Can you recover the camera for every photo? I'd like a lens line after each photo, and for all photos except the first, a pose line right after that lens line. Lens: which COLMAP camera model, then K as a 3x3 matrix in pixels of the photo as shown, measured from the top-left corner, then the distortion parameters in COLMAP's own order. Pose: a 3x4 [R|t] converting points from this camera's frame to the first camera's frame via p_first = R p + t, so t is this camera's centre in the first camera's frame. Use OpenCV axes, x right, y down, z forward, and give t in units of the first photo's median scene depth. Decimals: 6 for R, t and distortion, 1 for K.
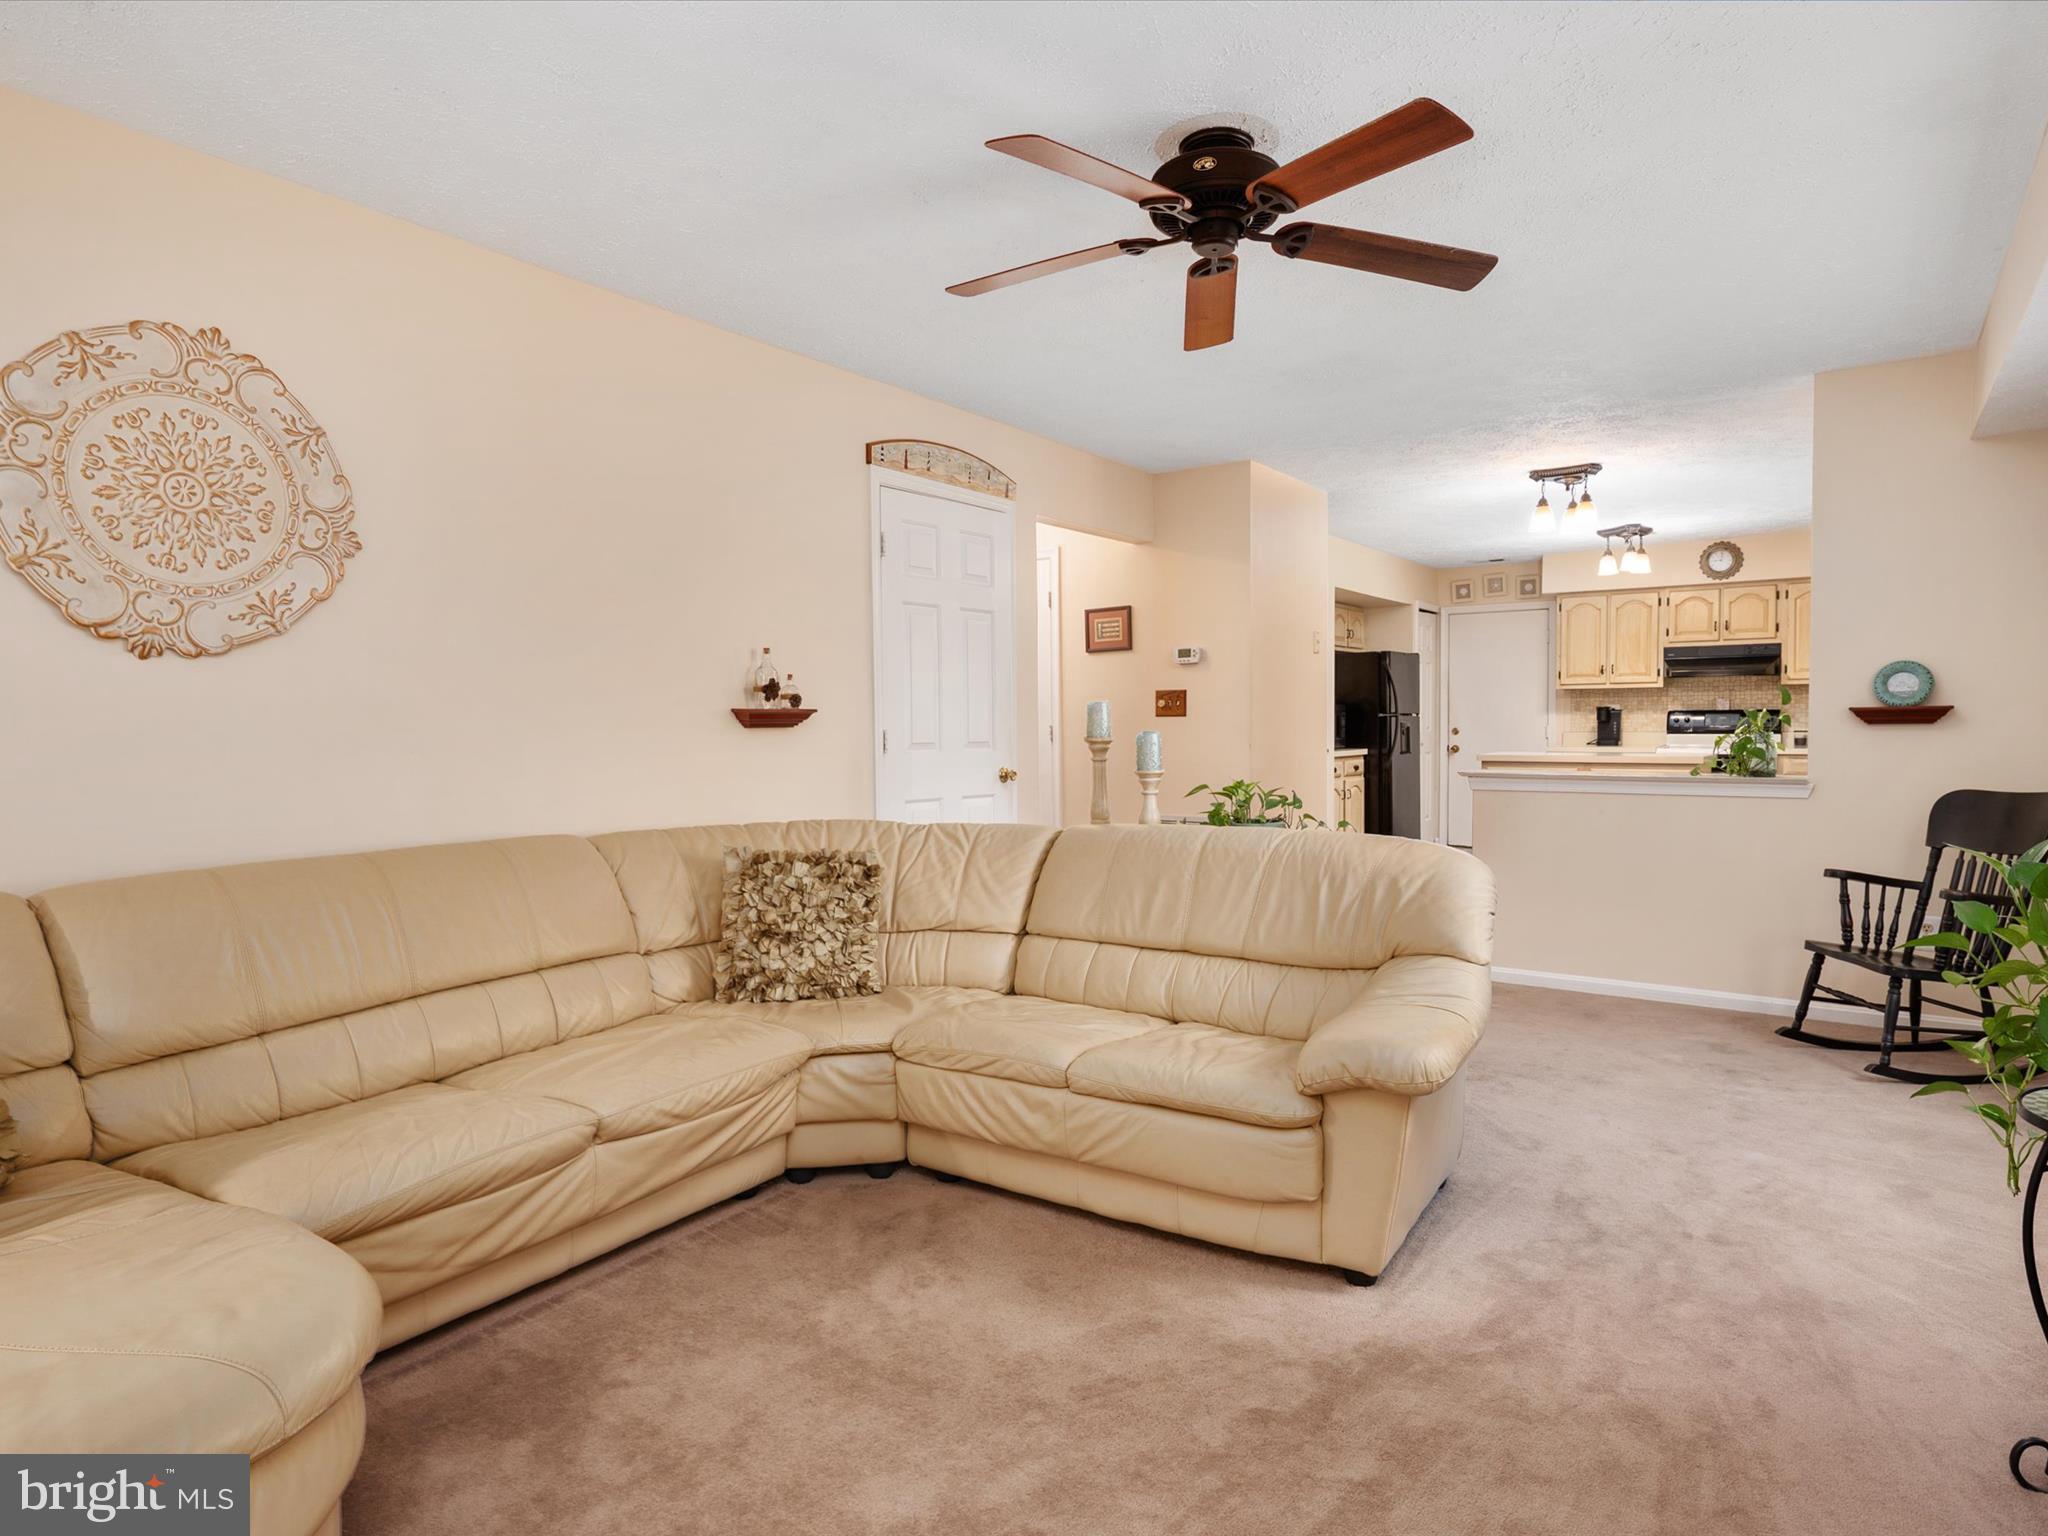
lens RADIAL K [[1190.6, 0, 1036.6], [0, 1190.6, 766.7], [0, 0, 1]] dist [0.003973, -0.000922]
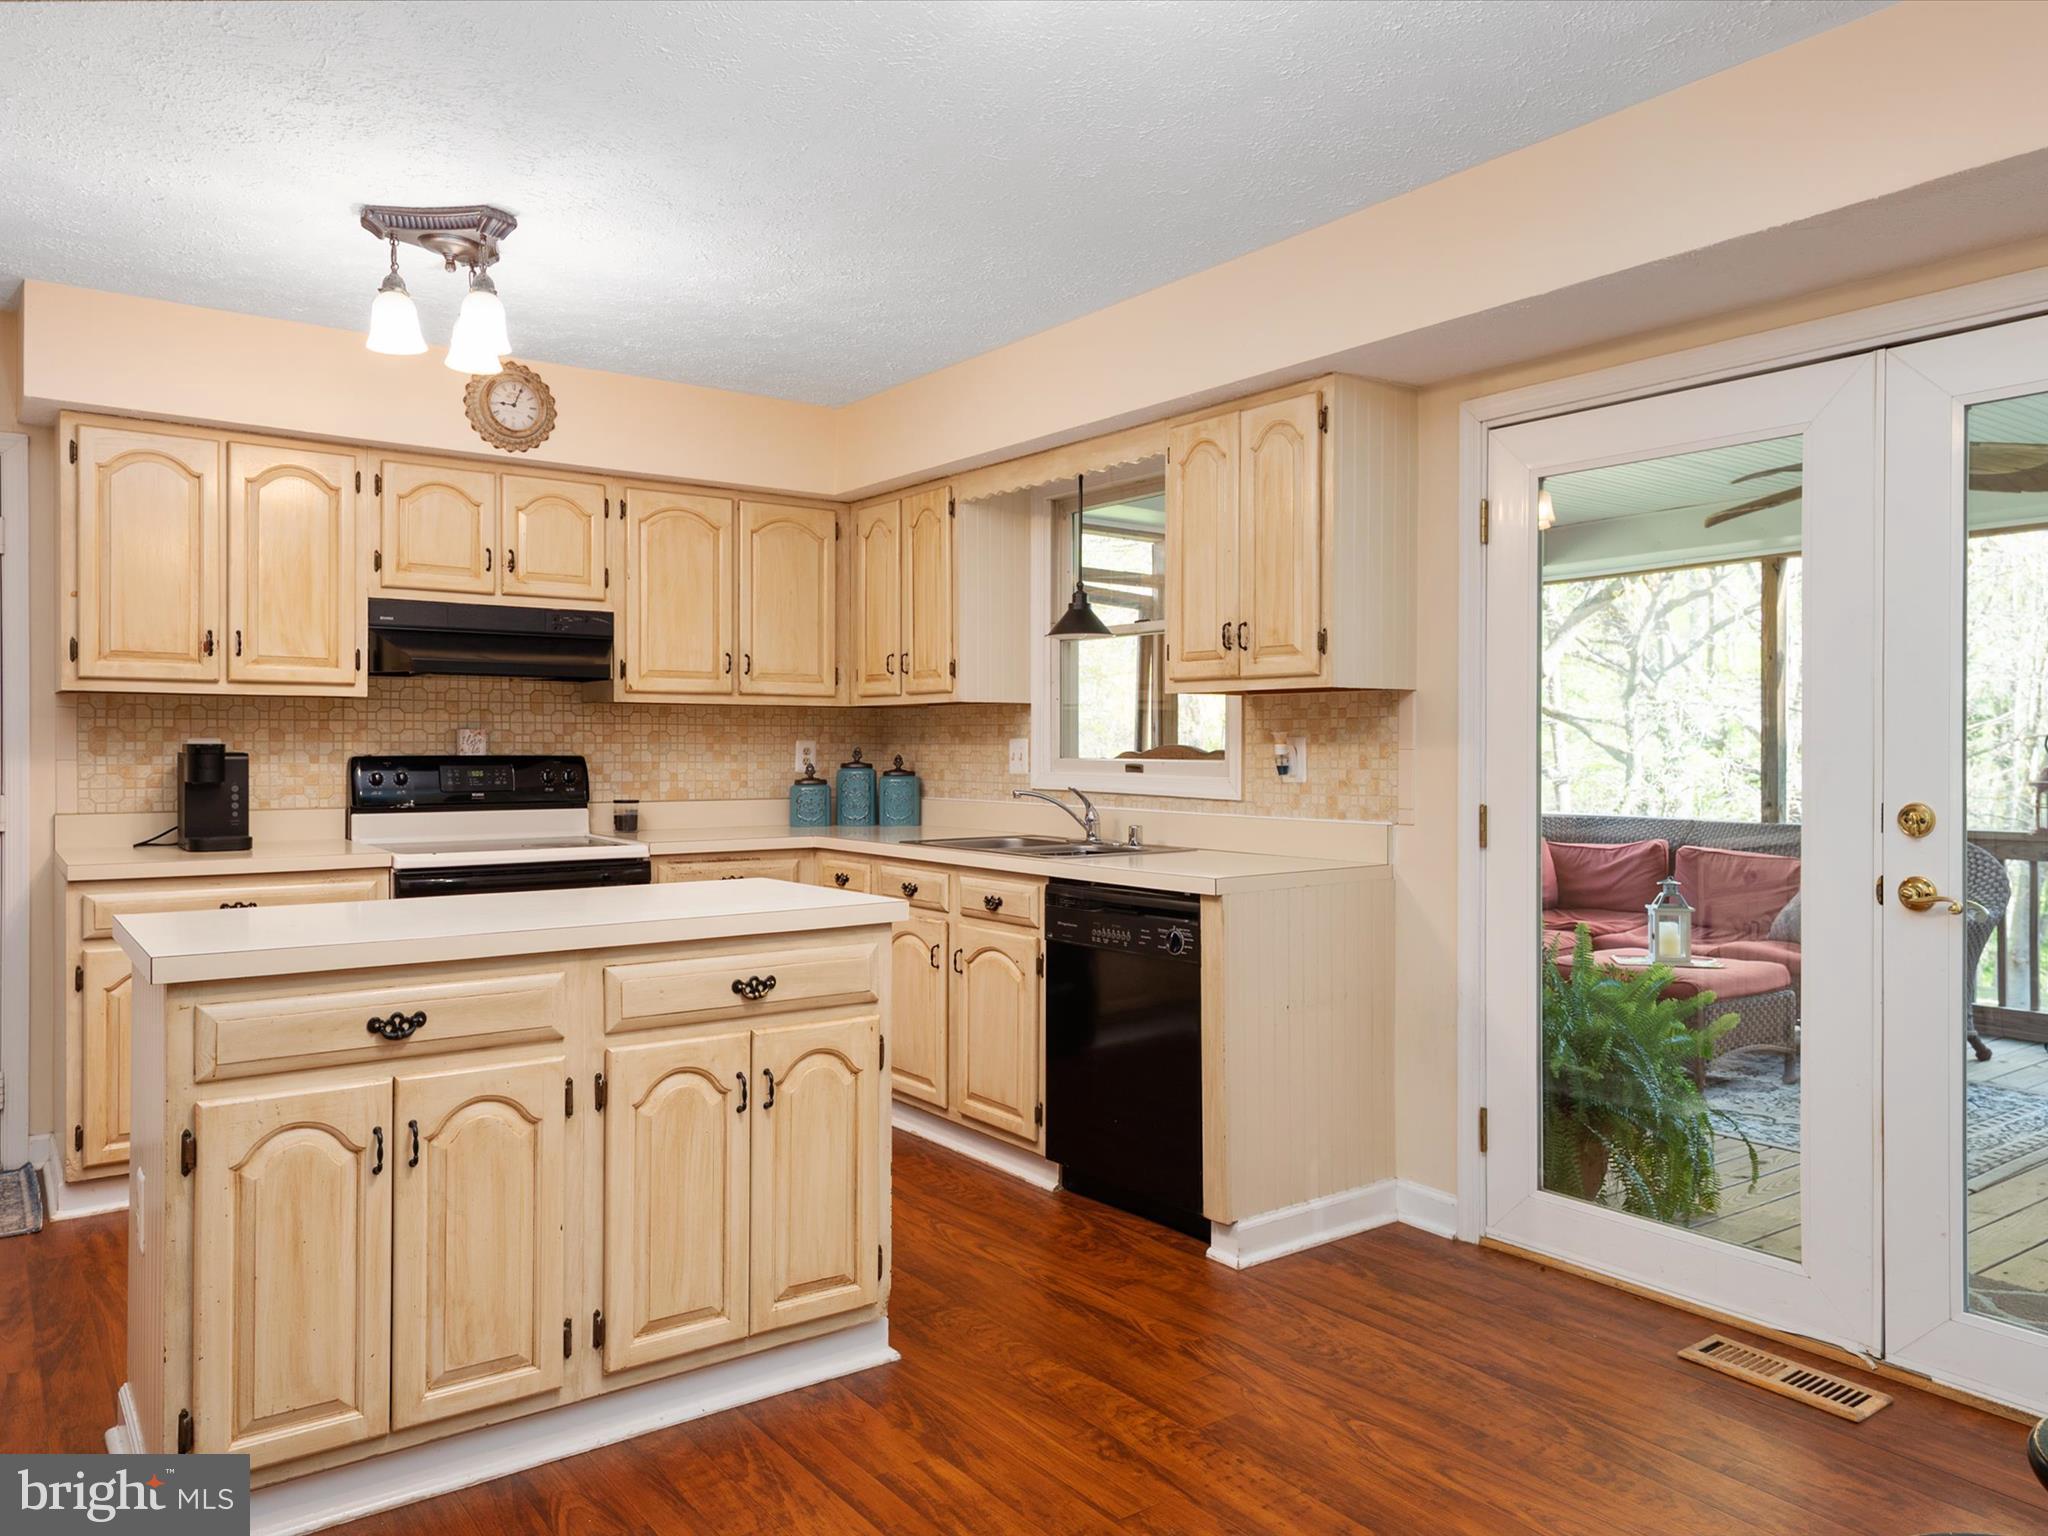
lens RADIAL K [[1438.4, 0, 1024.0], [0, 1438.4, 768.0], [0, 0, 1]] dist [0.030781, 0.000301]
pose [[0.315416, -0.002829, 0.948949, 0.135294], [0.035266, 0.999340, -0.008743, -0.031096], [-0.948298, 0.036223, 0.315308, 0.638971]]
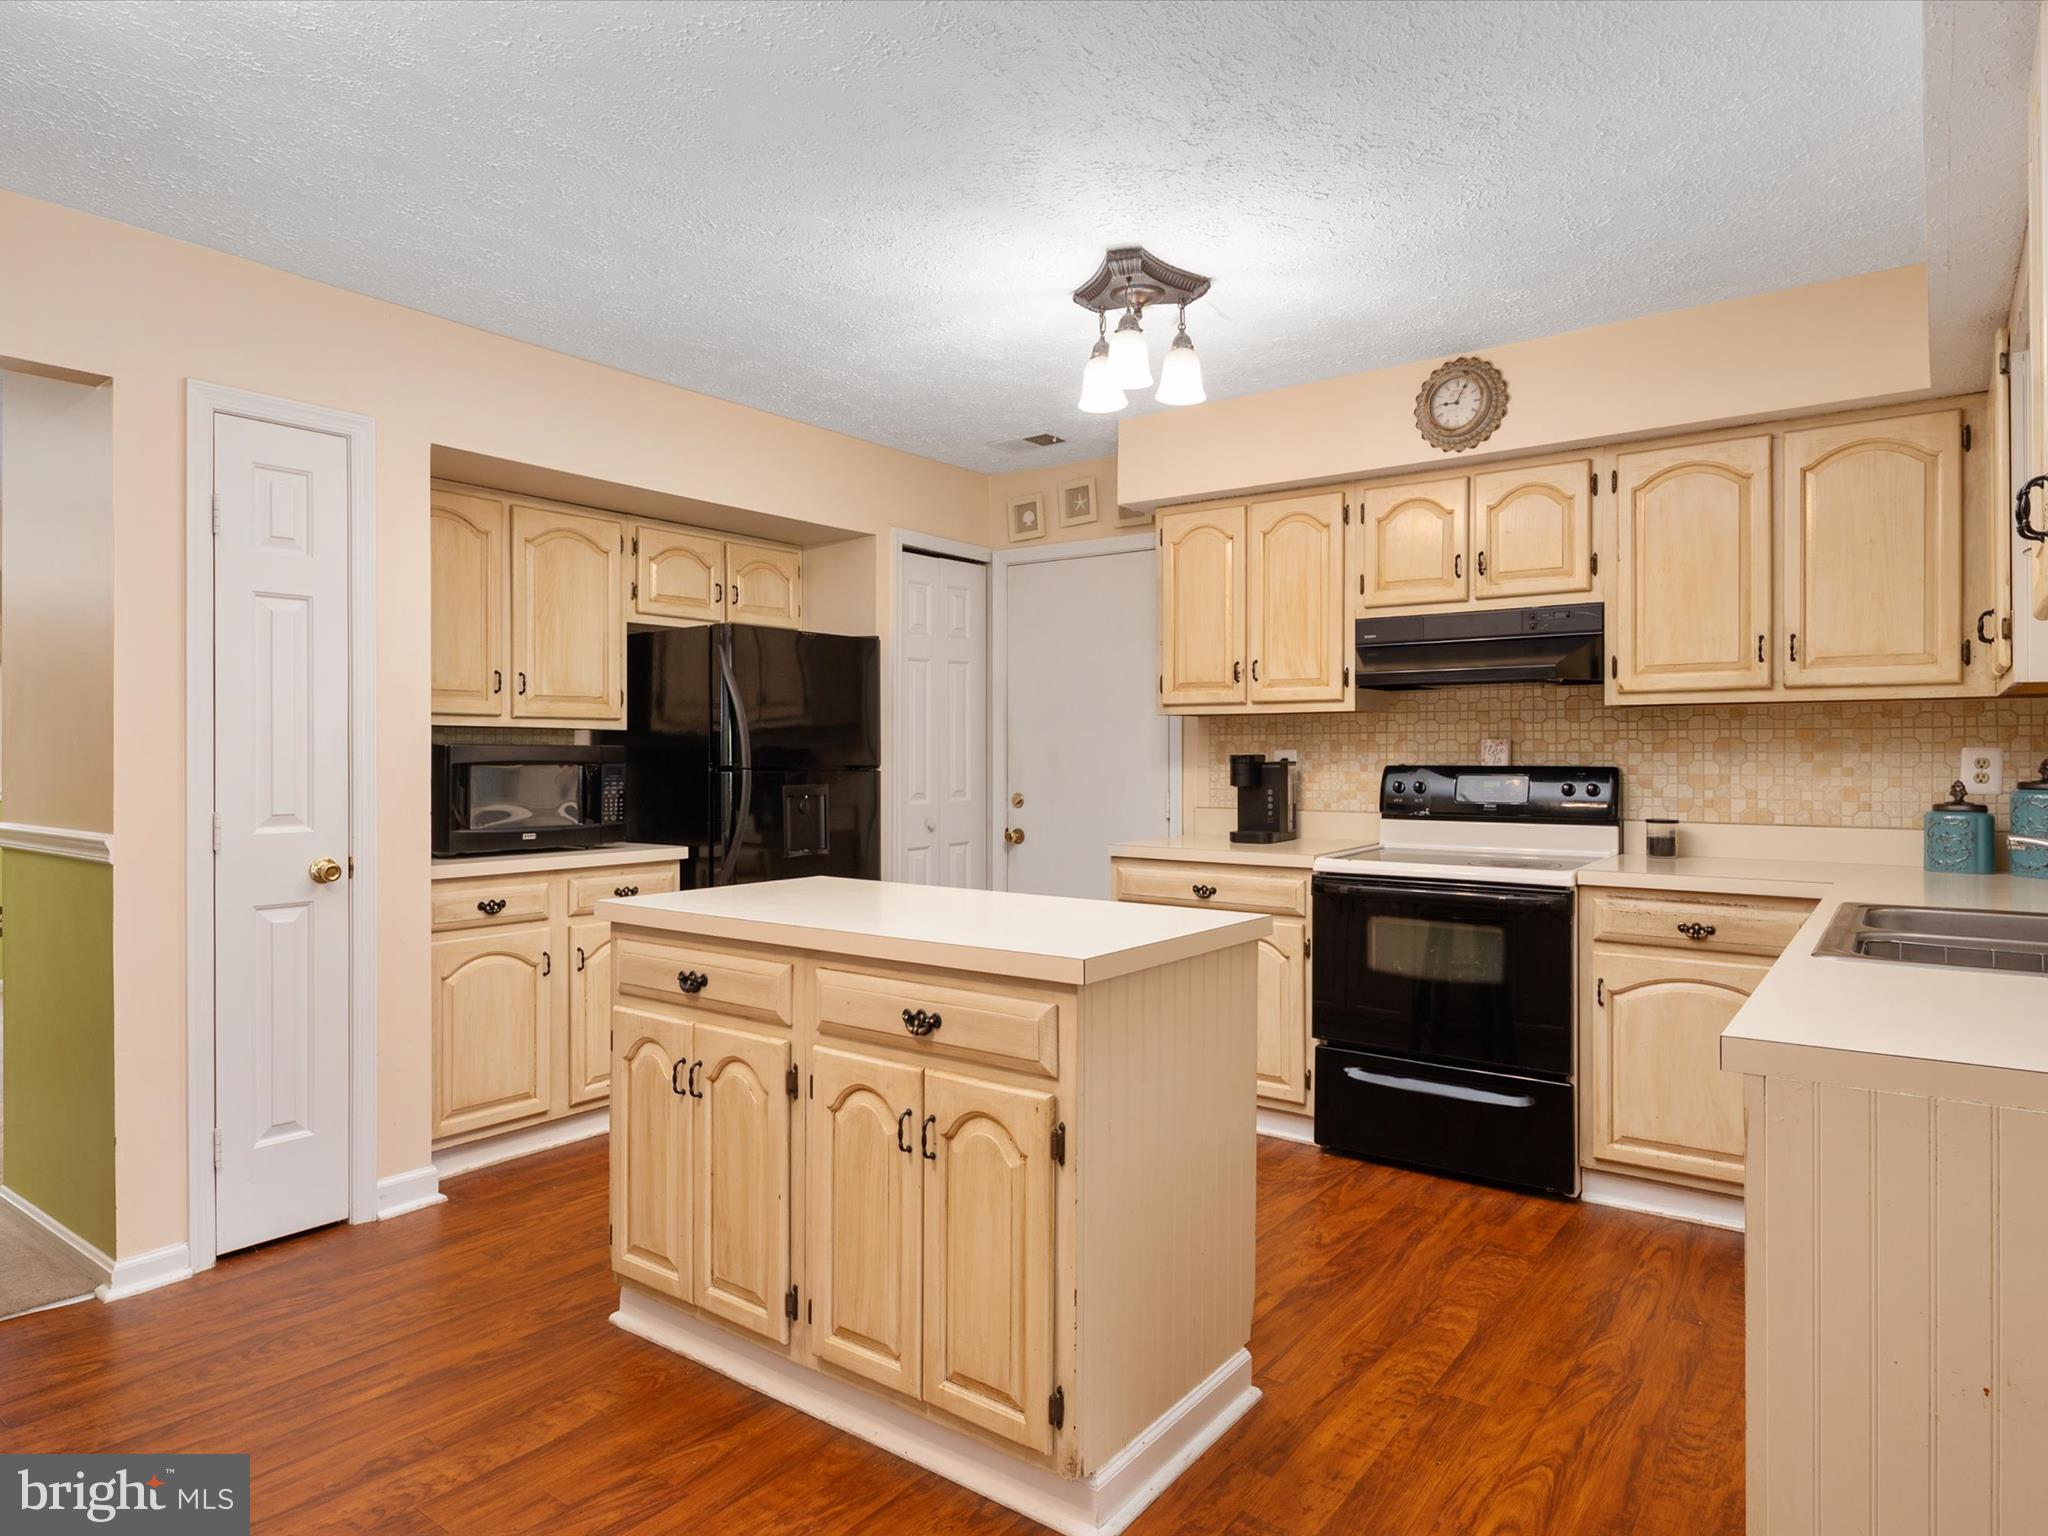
lens RADIAL K [[1224.2, 0, 1057.9], [0, 1224.2, 756.4], [0, 0, 1]] dist [0.003259, 0.000561]
pose [[0.999848, 0.009970, -0.014337, 0.423395], [-0.010527, 0.999170, -0.039362, -0.031809], [0.013933, 0.039507, 0.999122, 0.555500]]
